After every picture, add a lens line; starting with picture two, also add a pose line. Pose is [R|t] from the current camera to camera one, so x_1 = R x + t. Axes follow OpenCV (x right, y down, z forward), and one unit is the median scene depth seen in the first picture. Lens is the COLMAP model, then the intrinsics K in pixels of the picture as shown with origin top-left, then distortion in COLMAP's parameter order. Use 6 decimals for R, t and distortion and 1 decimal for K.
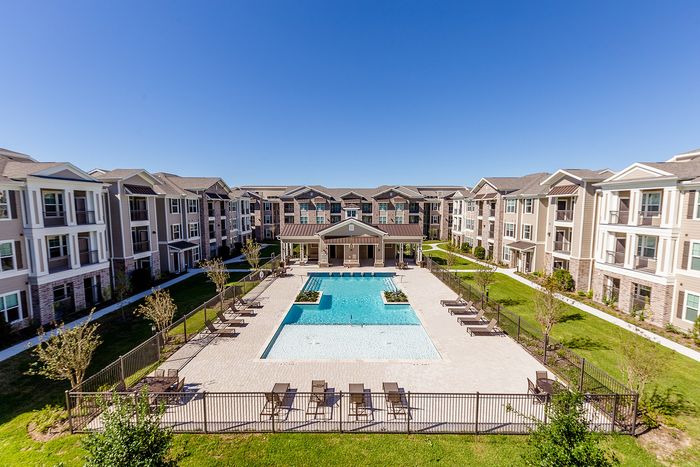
lens RADIAL K [[289.5, 0, 353.6], [0, 289.5, 233.1], [0, 0, 1]] dist [0.013578, -0.001025]
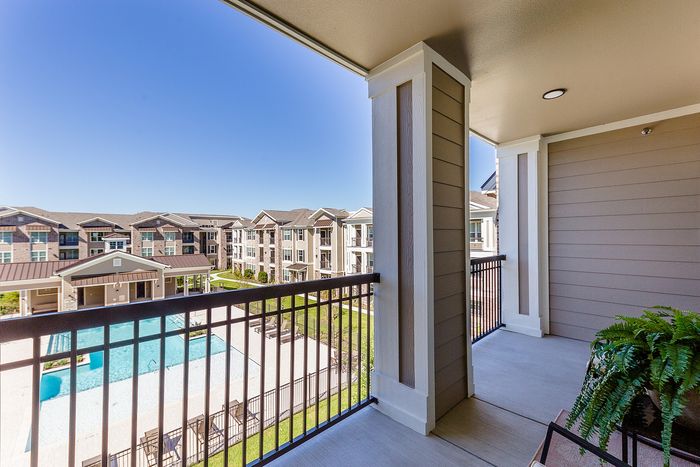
lens RADIAL K [[289.5, 0, 348.1], [0, 289.5, 234.0], [0, 0, 1]] dist [0.013578, -0.001025]
pose [[0.731162, -0.004128, 0.682192, -0.091699], [0.069996, 0.995158, -0.068998, 0.003447], [-0.678604, 0.098199, 0.727911, -0.043269]]
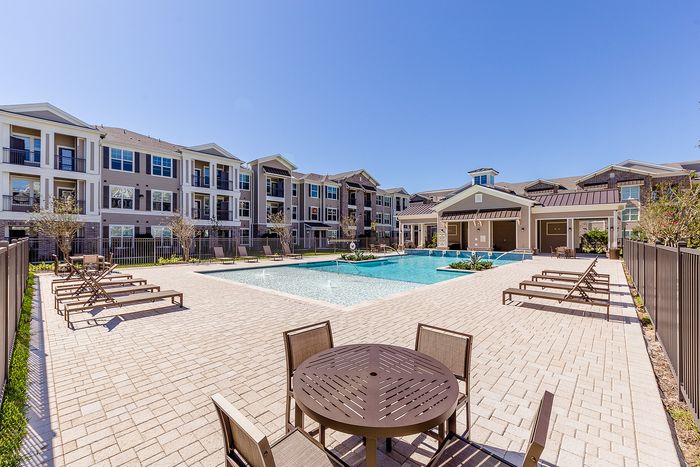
lens RADIAL K [[289.5, 0, 354.3], [0, 289.5, 234.1], [0, 0, 1]] dist [0.013578, -0.001025]
pose [[0.744878, -0.008466, -0.667147, 0.242666], [-0.055944, 0.995606, -0.075095, 0.141337], [0.664851, 0.093260, 0.741131, 0.257604]]
